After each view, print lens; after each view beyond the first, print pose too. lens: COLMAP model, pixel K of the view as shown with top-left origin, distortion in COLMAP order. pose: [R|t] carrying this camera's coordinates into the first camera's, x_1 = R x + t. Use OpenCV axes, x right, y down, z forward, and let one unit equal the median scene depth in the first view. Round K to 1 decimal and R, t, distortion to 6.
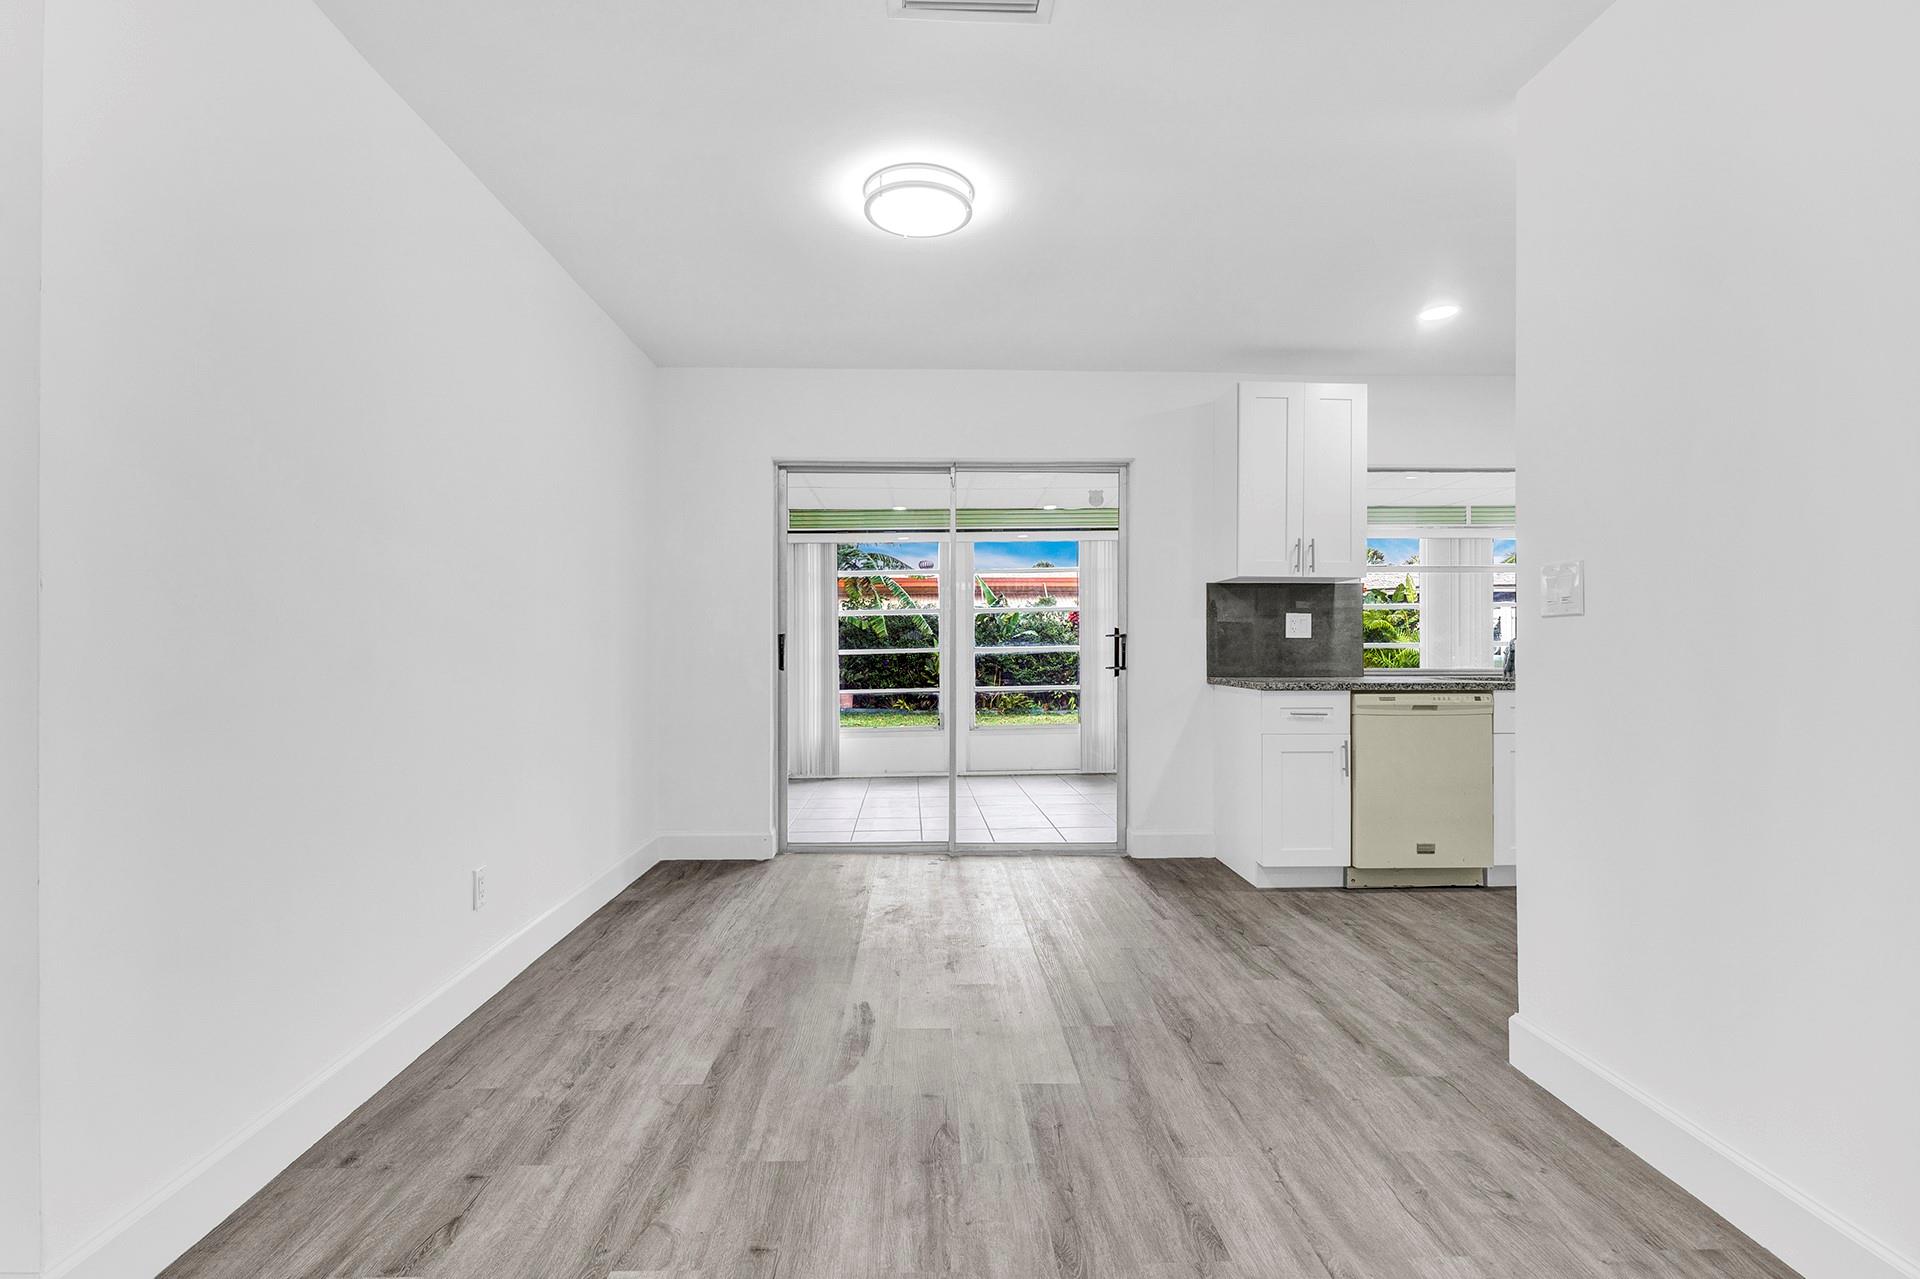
lens RADIAL K [[888.2, 0, 960.0], [0, 888.2, 639.5], [0, 0, 1]] dist [-0.001461, -0.000642]
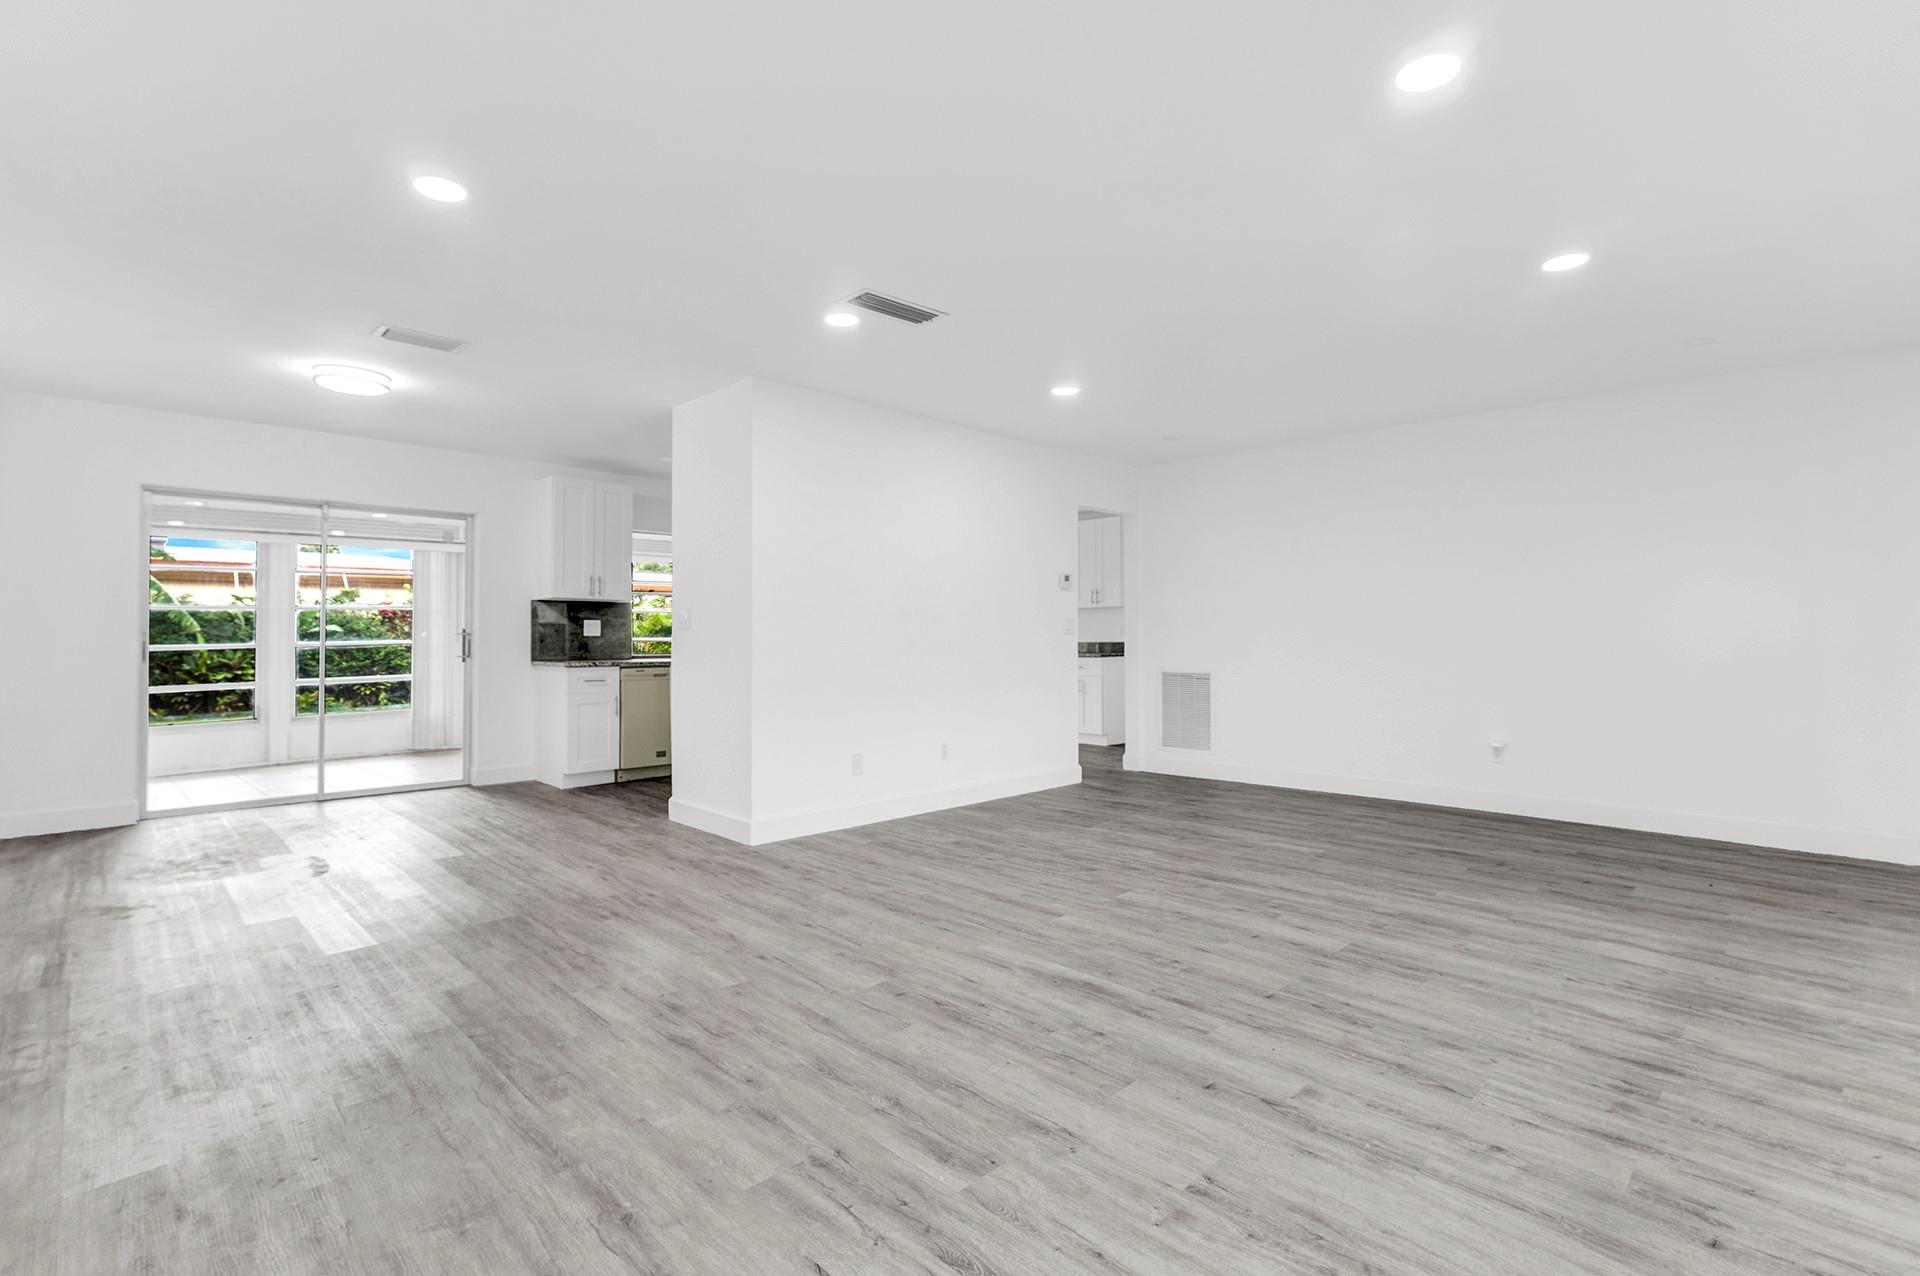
lens RADIAL K [[925.0, 0, 960.6], [0, 925.0, 626.0], [0, 0, 1]] dist [0.001759, 0.000293]
pose [[0.758378, 0.006371, 0.651784, -0.175408], [-0.002155, 0.999971, -0.007267, -0.007777], [-0.651811, 0.004106, 0.758370, -0.606162]]
